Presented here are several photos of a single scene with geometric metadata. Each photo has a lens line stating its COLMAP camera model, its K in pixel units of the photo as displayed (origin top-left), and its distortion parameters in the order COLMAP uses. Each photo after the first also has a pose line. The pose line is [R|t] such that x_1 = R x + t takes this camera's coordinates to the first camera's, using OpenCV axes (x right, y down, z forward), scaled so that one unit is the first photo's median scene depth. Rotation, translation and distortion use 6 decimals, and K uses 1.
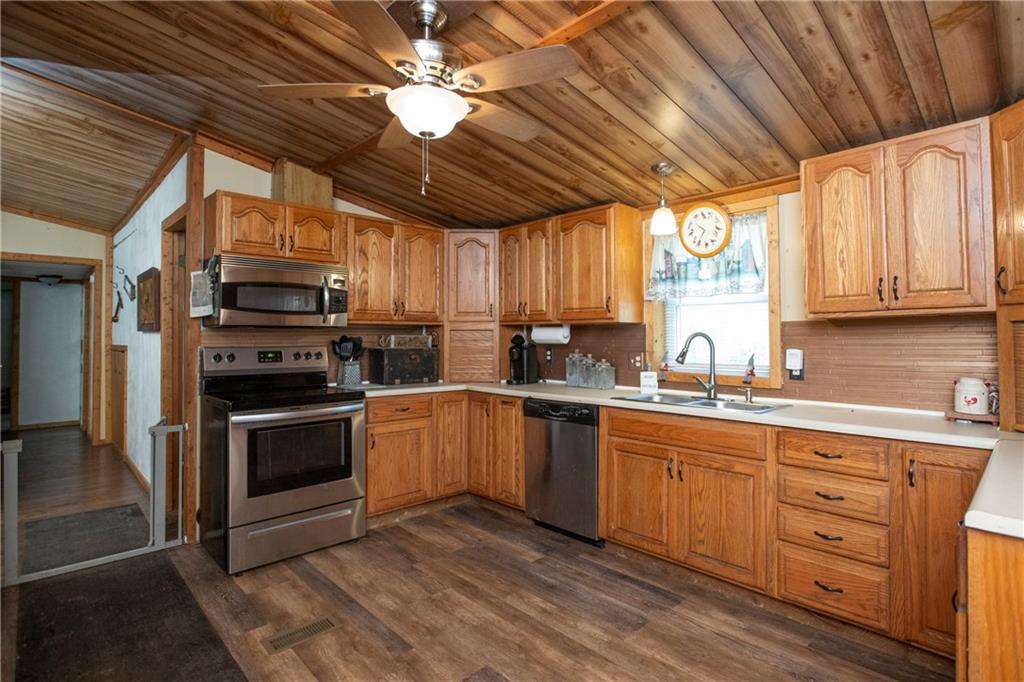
lens RADIAL K [[518.4, 0, 513.4], [0, 518.4, 323.1], [0, 0, 1]] dist [-0.031725, 0.000266]
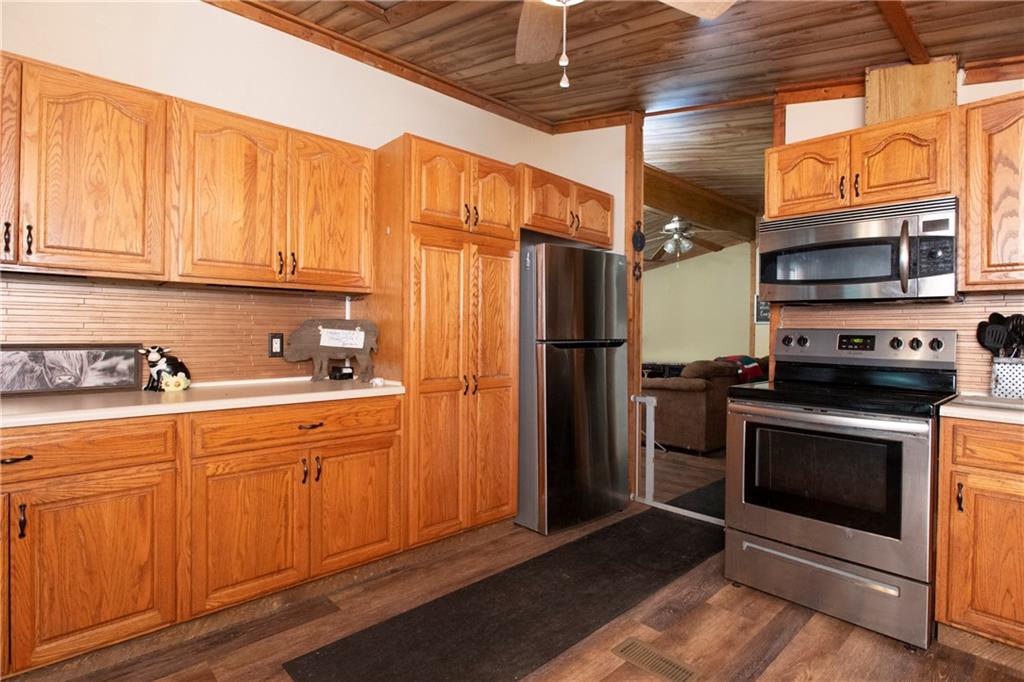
lens RADIAL K [[509.3, 0, 514.6], [0, 509.3, 328.7], [0, 0, 1]] dist [-0.005283, -0.000489]
pose [[-0.000792, 0.002154, -0.999997, 0.339519], [0.013917, 0.999901, 0.002143, 0.046231], [0.999903, -0.013915, -0.000822, 0.631817]]
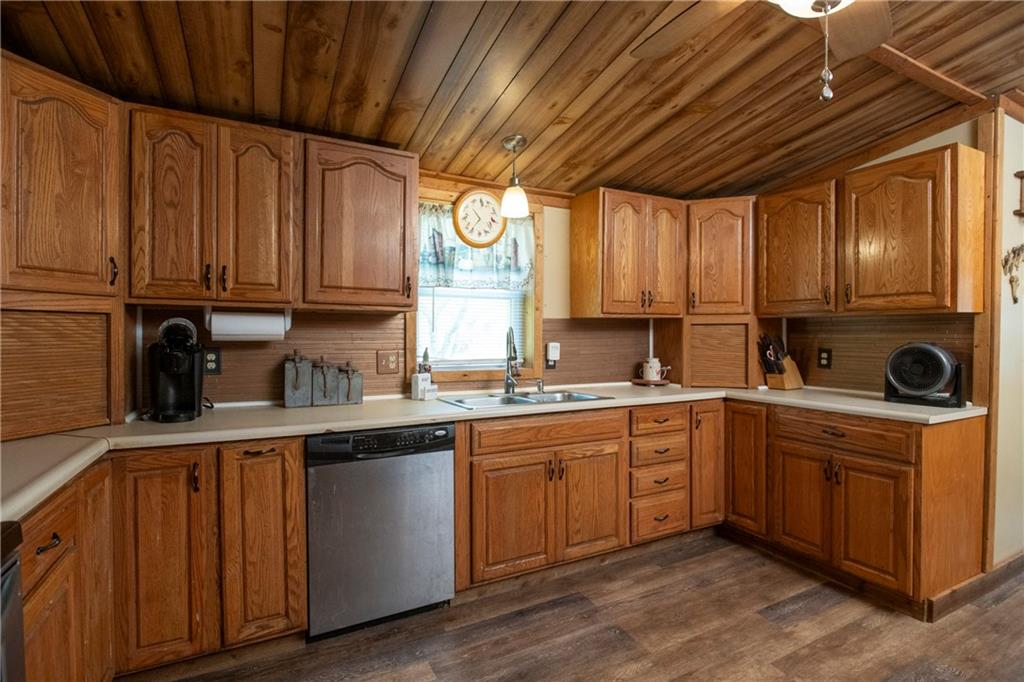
lens RADIAL K [[487.9, 0, 512.0], [0, 487.9, 341.0], [0, 0, 1]] dist [-0.021342, -0.000229]
pose [[0.253953, -0.013849, 0.967117, -0.551022], [-0.031228, 0.999259, 0.022509, 0.025279], [-0.966712, -0.035917, 0.253333, 0.816050]]
